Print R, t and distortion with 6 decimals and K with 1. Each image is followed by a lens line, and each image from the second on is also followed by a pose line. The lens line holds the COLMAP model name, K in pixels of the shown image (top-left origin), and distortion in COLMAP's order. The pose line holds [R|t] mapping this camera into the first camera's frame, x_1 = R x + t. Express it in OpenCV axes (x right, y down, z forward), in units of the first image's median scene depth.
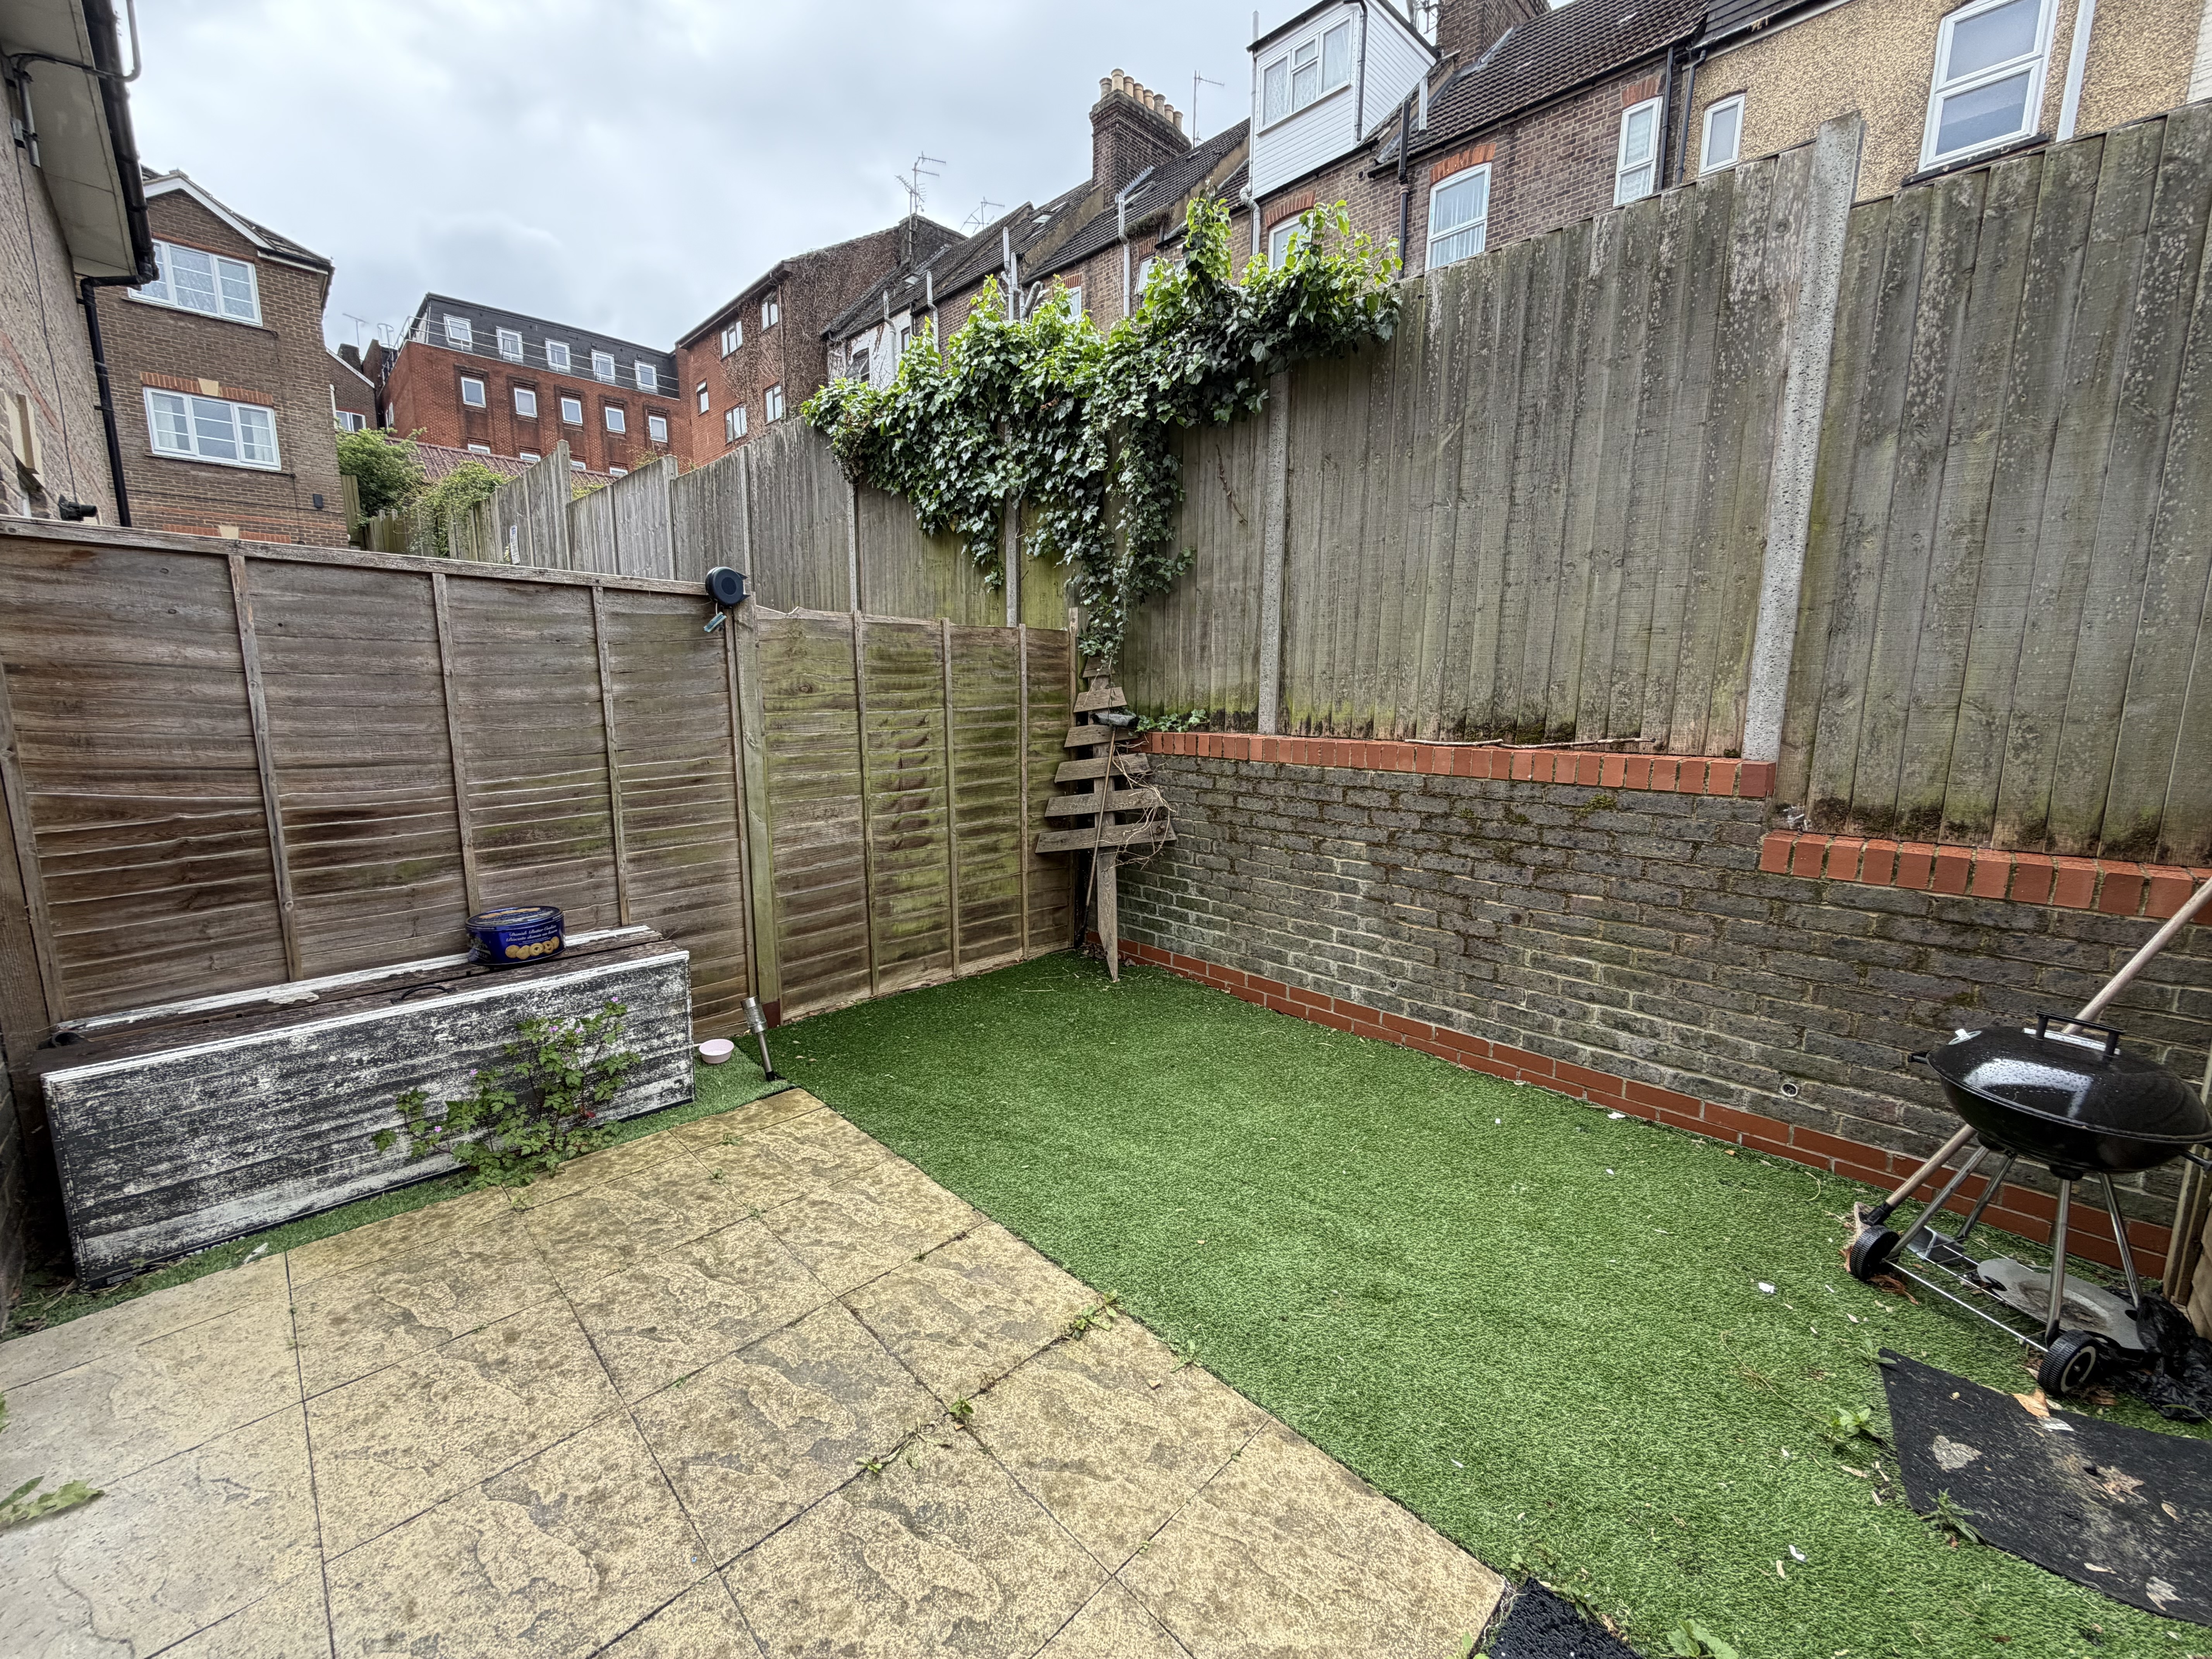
lens RADIAL K [[876.4, 0, 1097.0], [0, 876.4, 830.0], [0, 0, 1]] dist [0.002893, 0.000159]
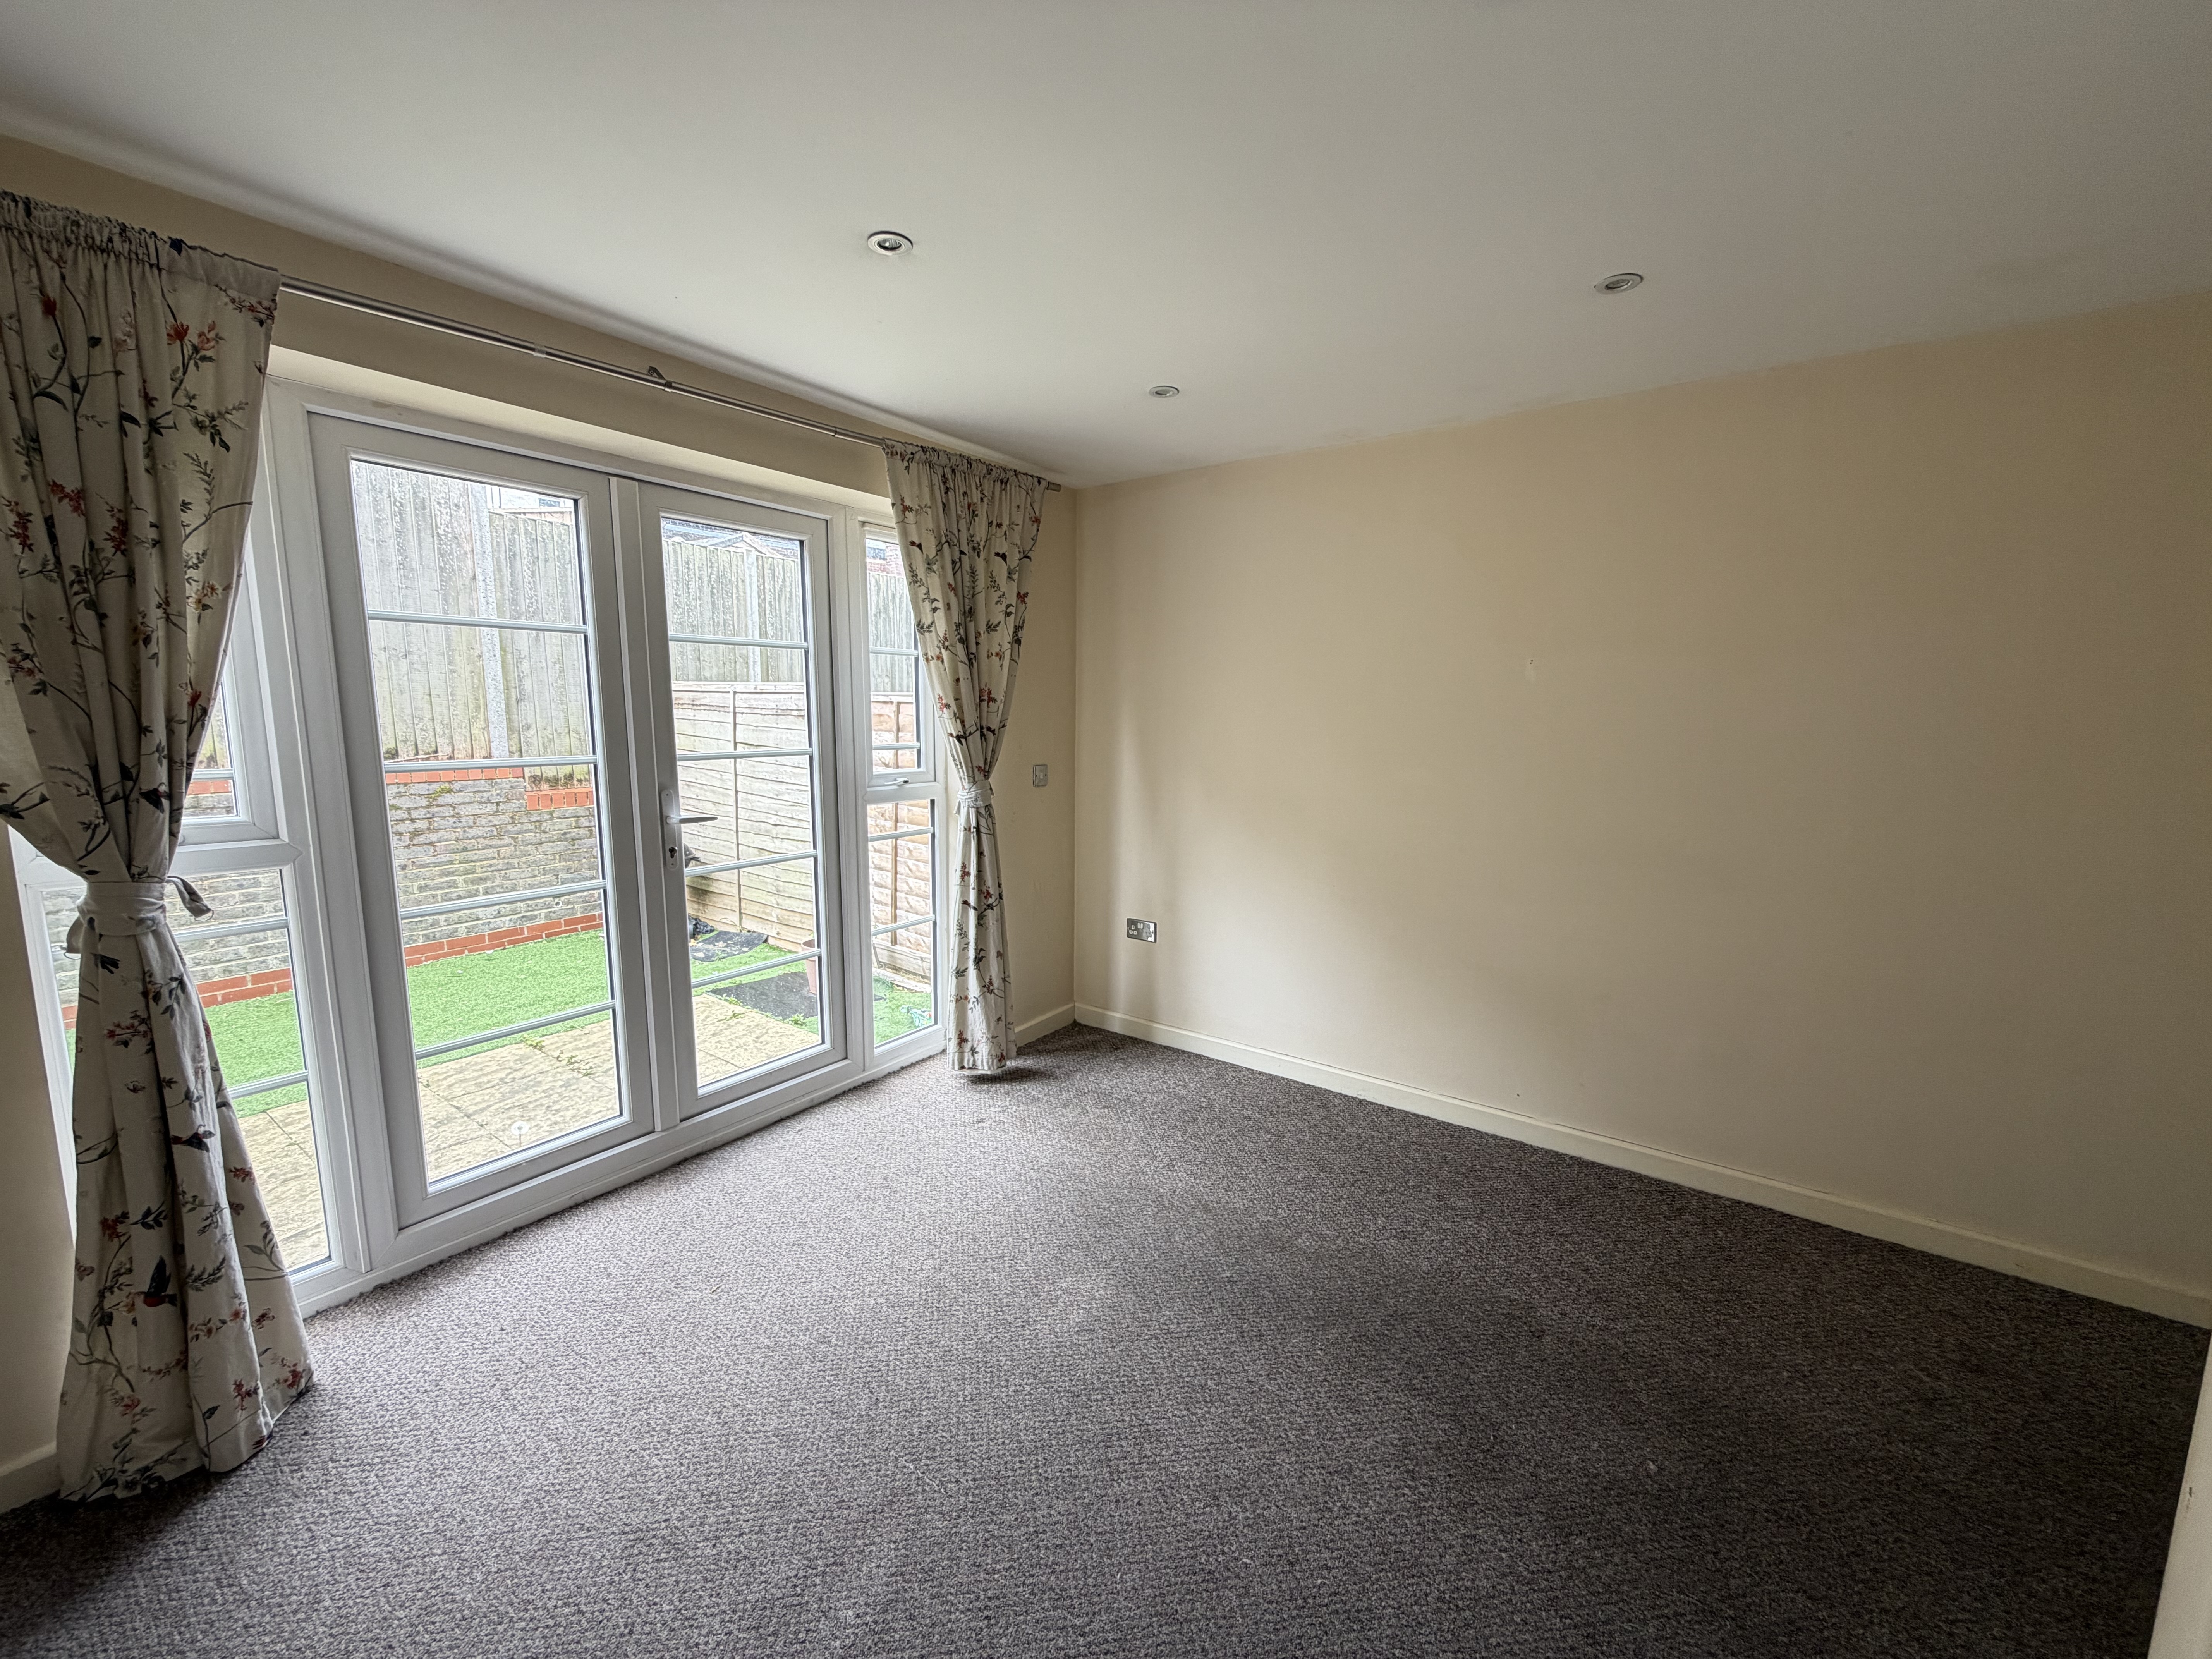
lens RADIAL K [[876.4, 0, 1098.8], [0, 876.4, 827.0], [0, 0, 1]] dist [0.002893, 0.000159]
pose [[-0.157028, -0.141993, 0.977333, -1.071425], [0.145745, 0.975443, 0.165135, -0.043988], [-0.976781, 0.168373, -0.132478, -0.056873]]
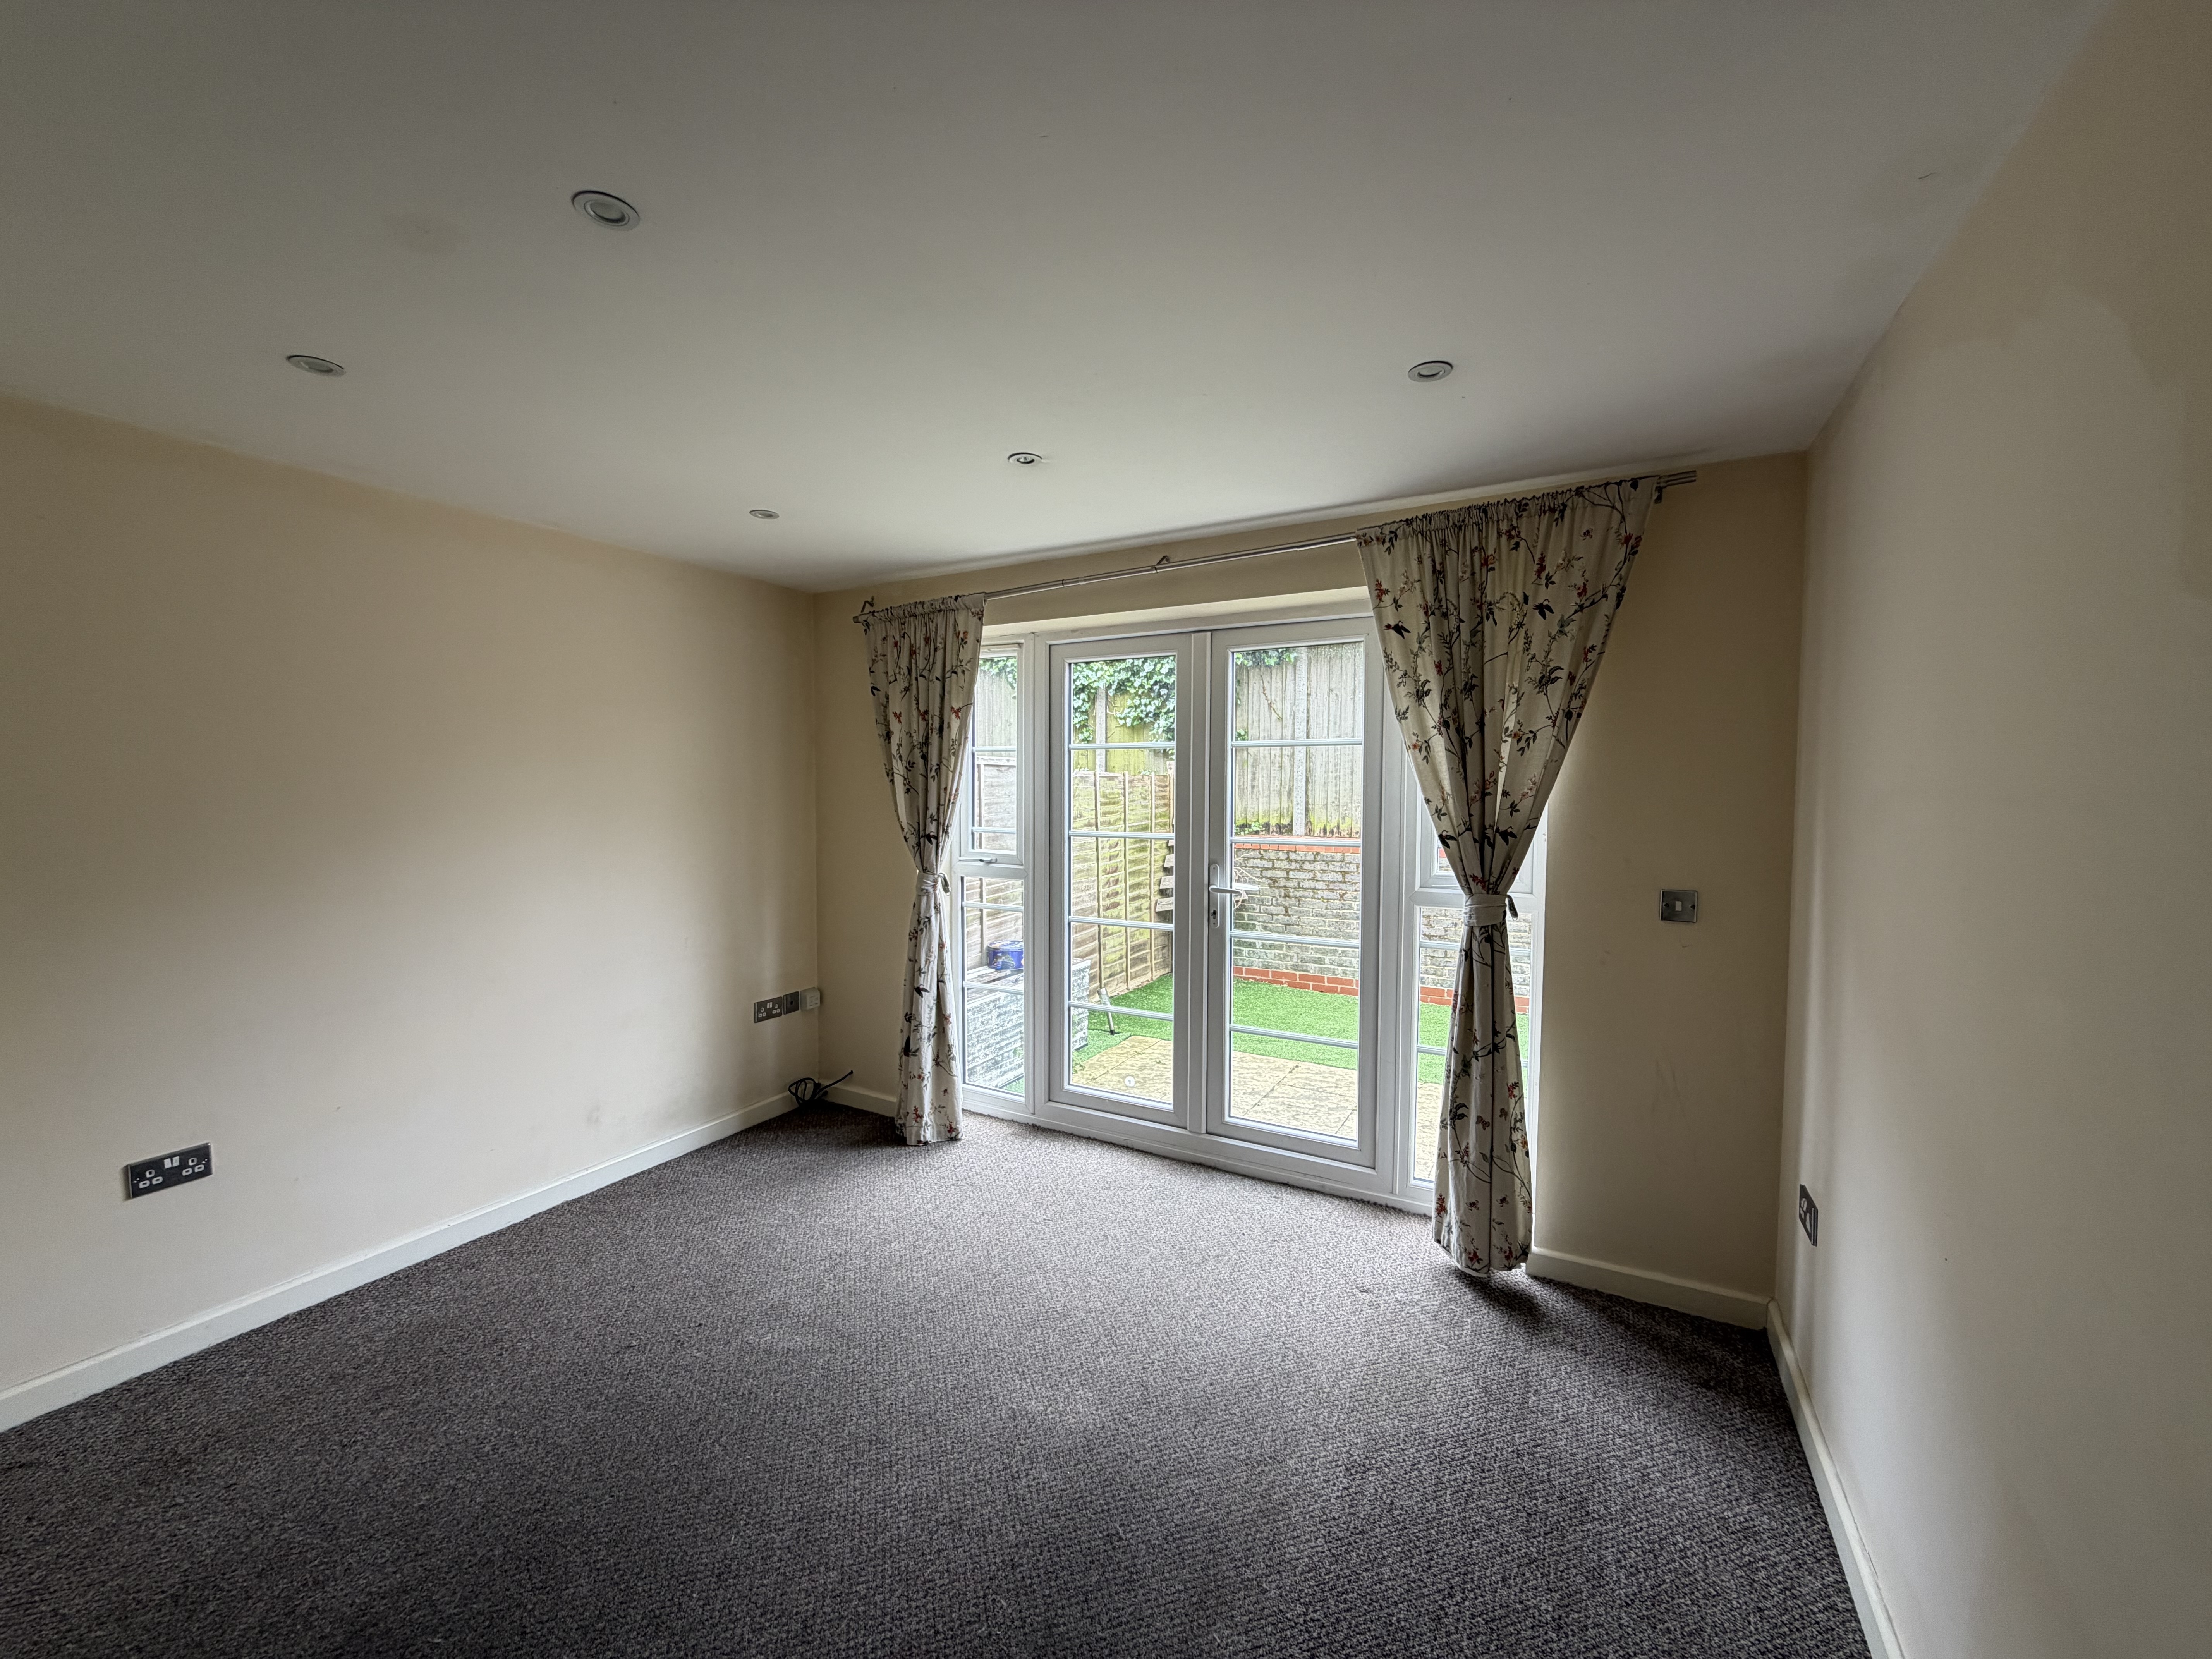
lens RADIAL K [[876.4, 0, 1101.3], [0, 876.4, 828.0], [0, 0, 1]] dist [0.002893, 0.000159]
pose [[0.959598, -0.017374, 0.280837, -0.710808], [0.047189, 0.993893, -0.099752, 0.033804], [-0.277389, 0.108974, 0.954557, -0.601546]]
